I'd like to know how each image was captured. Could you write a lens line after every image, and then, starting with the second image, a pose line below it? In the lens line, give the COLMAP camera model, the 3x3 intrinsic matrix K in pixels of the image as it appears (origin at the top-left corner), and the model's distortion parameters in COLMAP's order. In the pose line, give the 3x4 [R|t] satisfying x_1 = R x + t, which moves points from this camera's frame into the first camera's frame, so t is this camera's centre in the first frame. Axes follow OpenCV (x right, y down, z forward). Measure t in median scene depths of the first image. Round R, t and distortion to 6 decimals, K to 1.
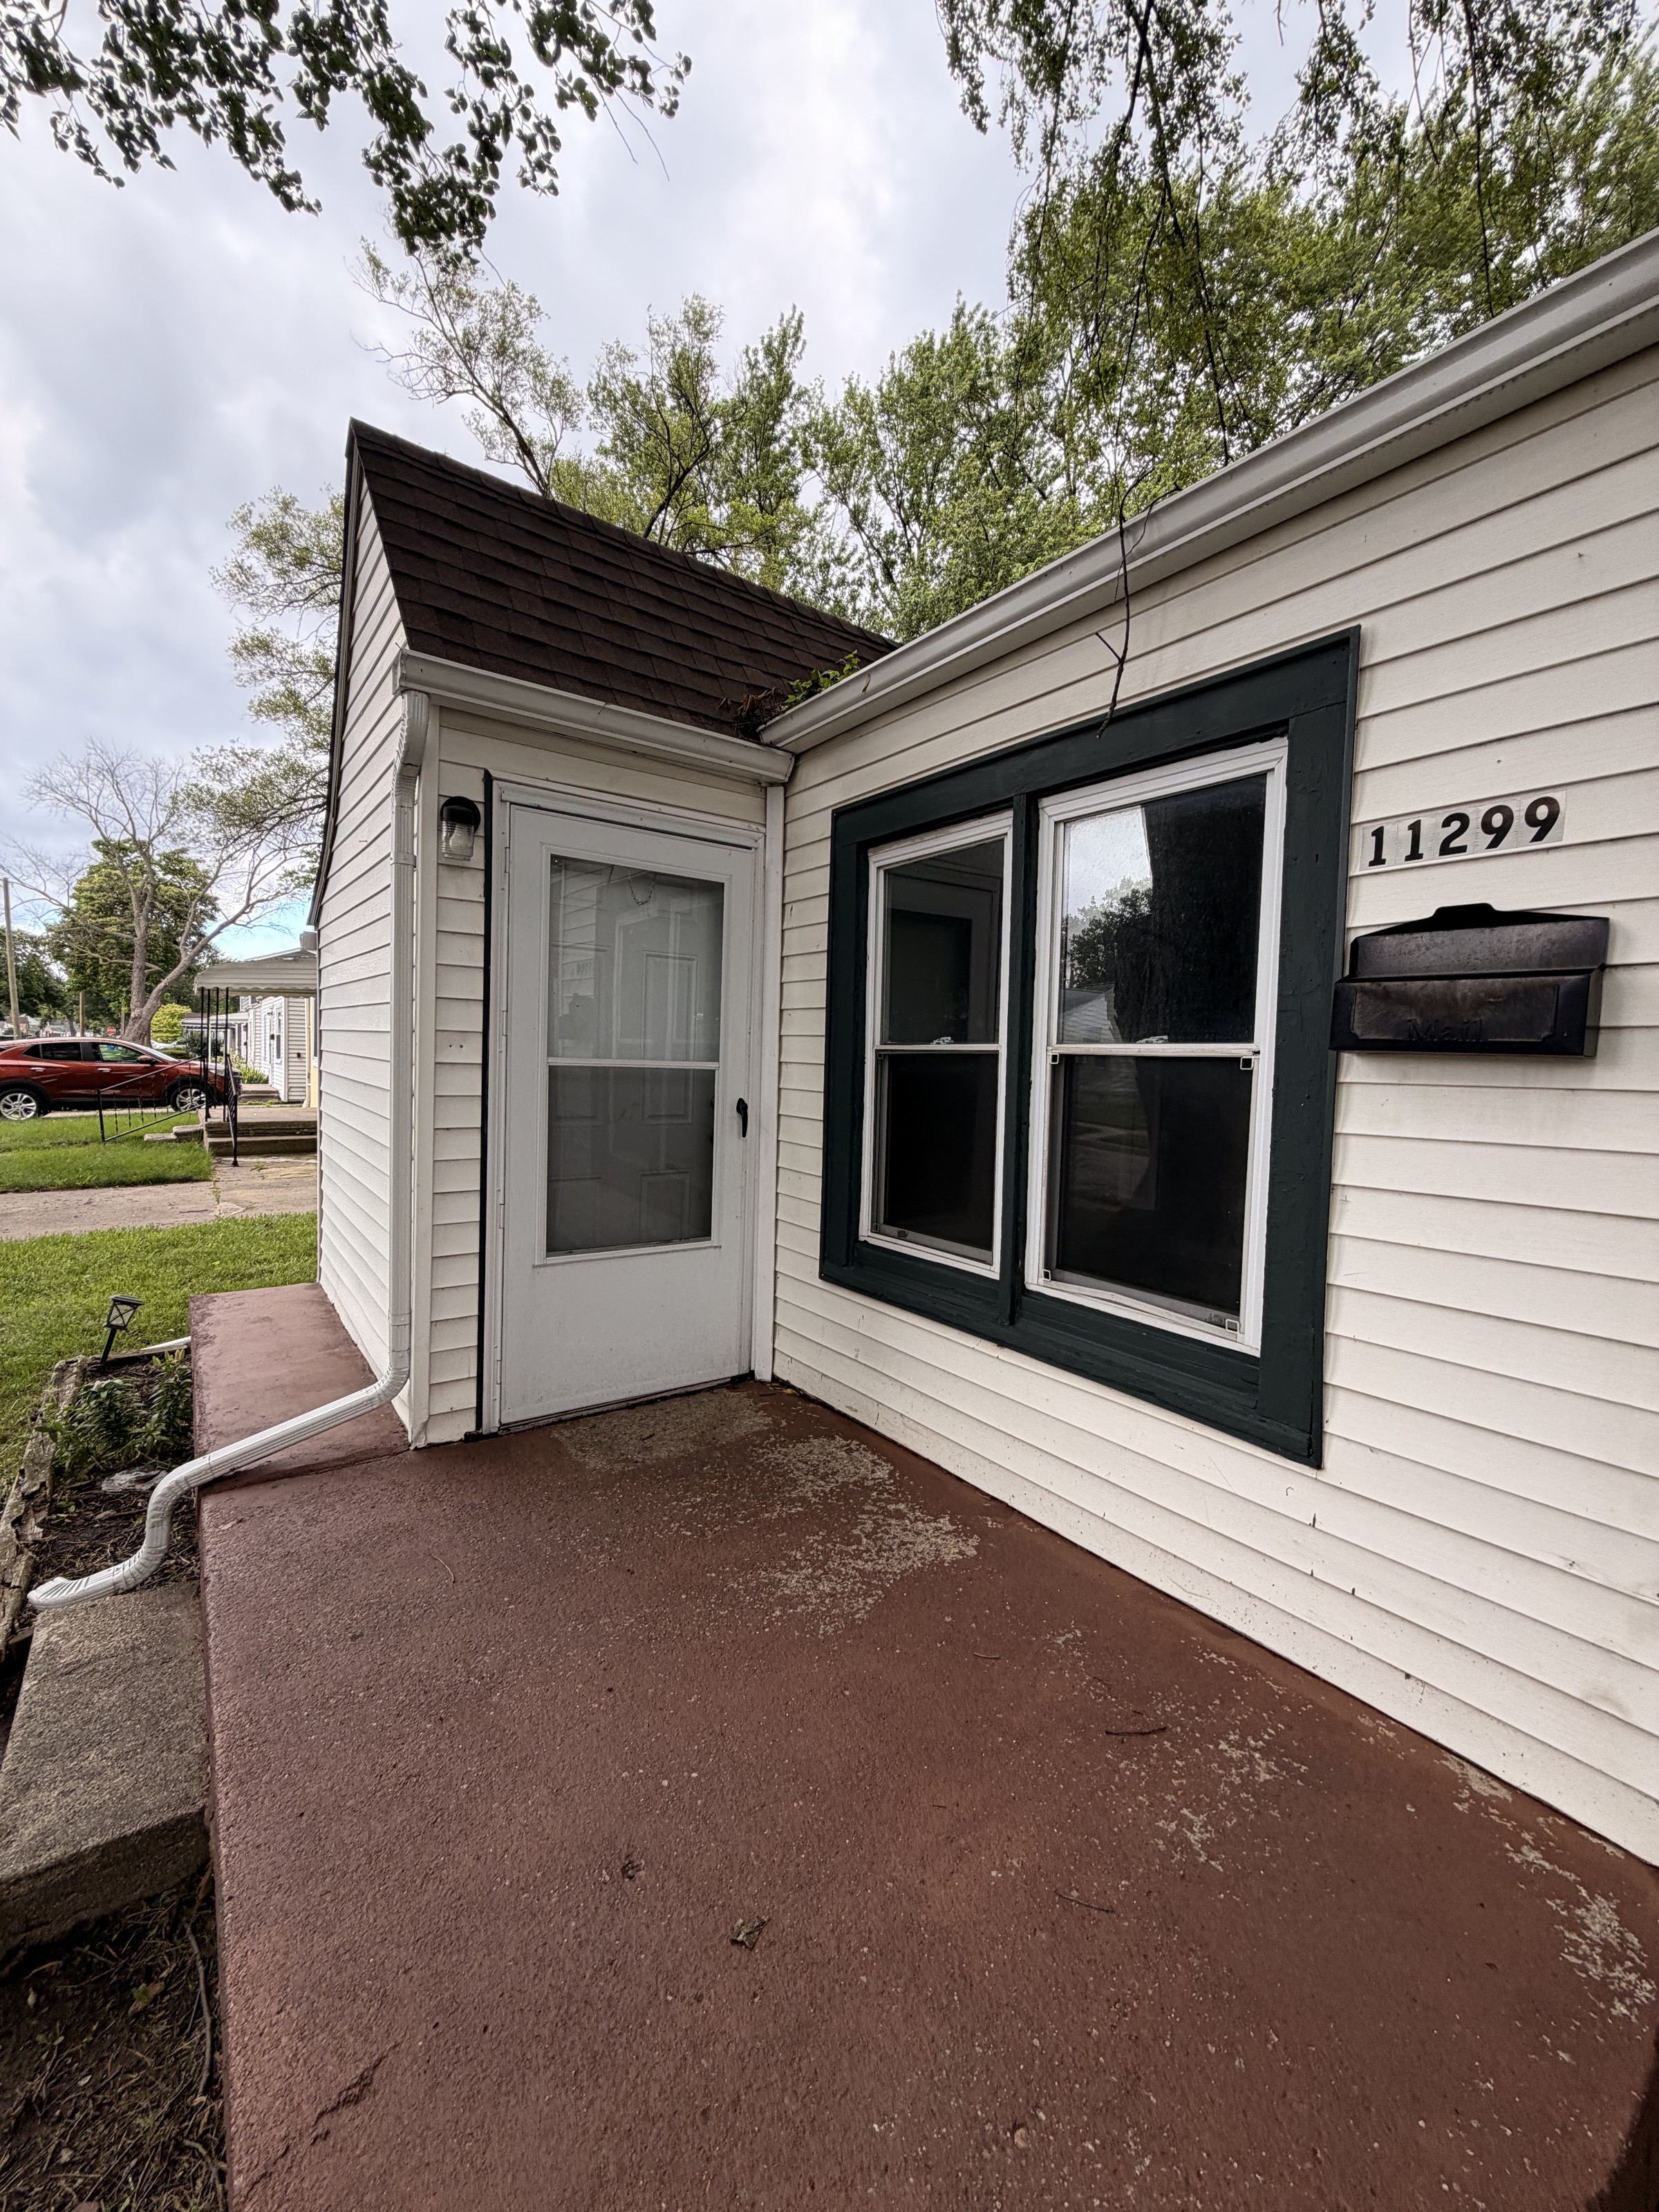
lens RADIAL K [[881.9, 0, 830.6], [0, 881.9, 1096.7], [0, 0, 1]] dist [-0.000003, 0.000469]
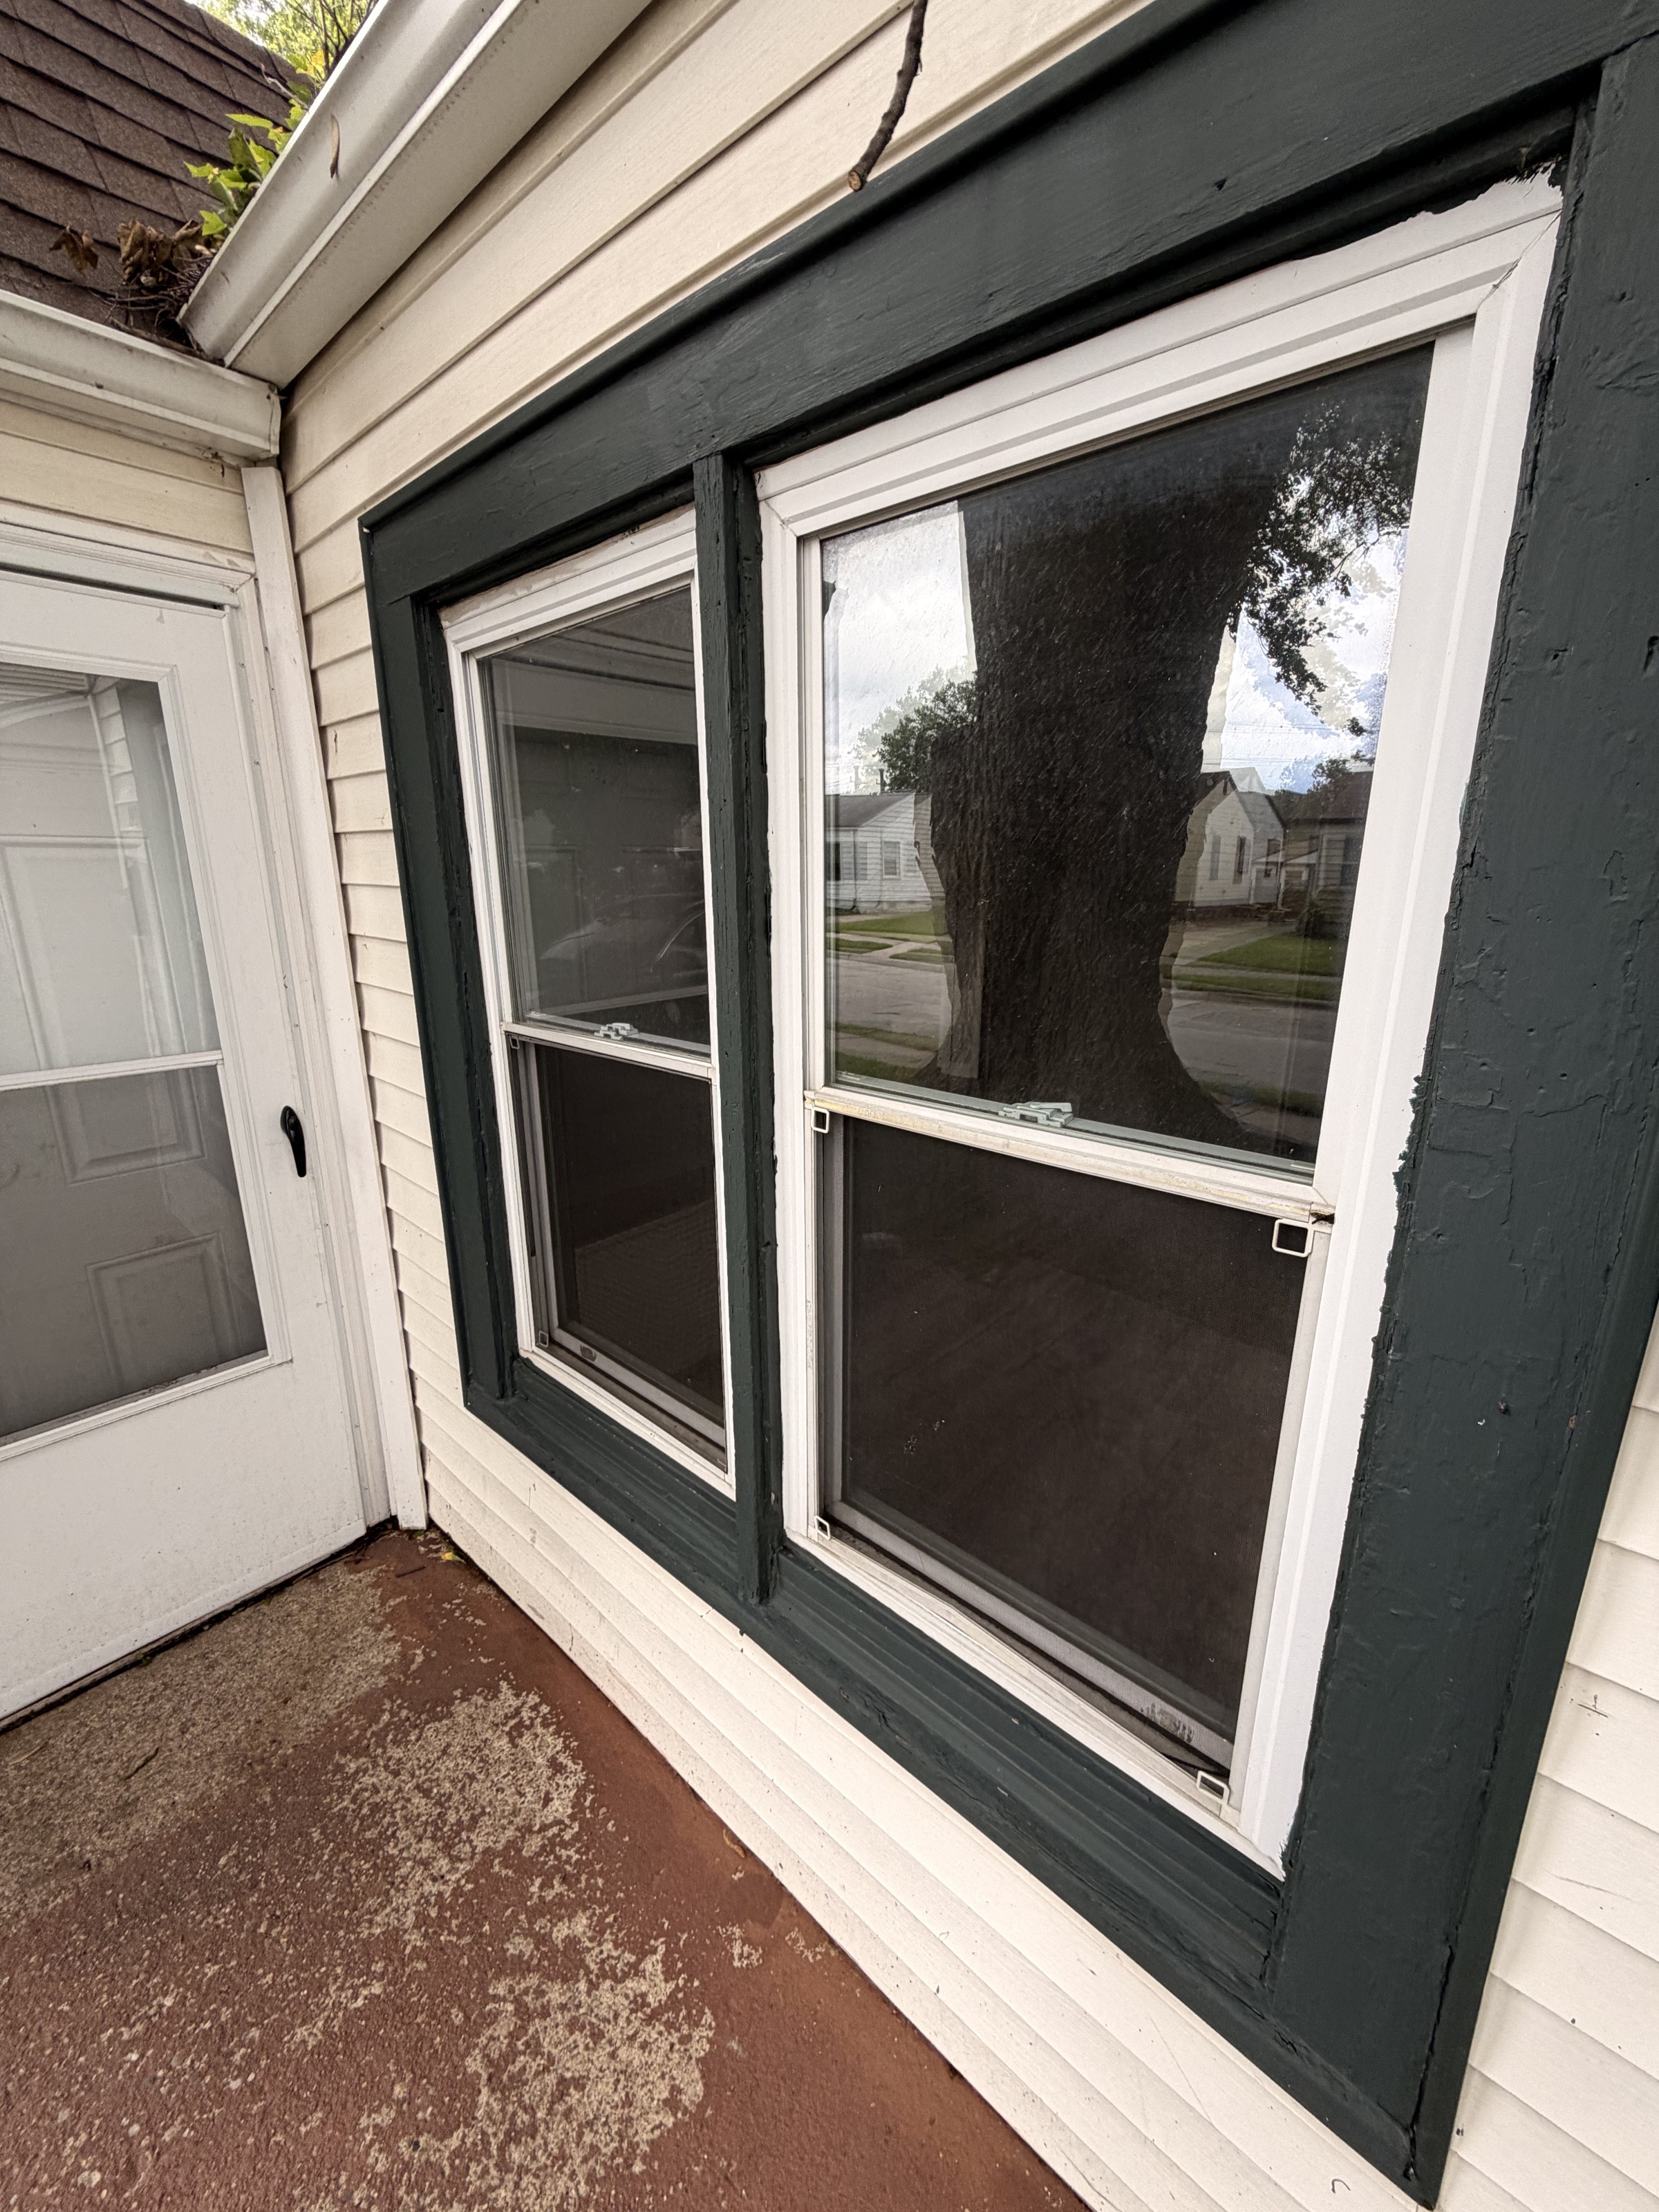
lens RADIAL K [[881.9, 0, 830.6], [0, 881.9, 1096.7], [0, 0, 1]] dist [-0.000003, 0.000469]
pose [[0.979161, -0.078465, 0.187313, 0.151134], [0.036623, 0.975447, 0.217168, -0.131877], [-0.199754, -0.205782, 0.957994, 0.489388]]
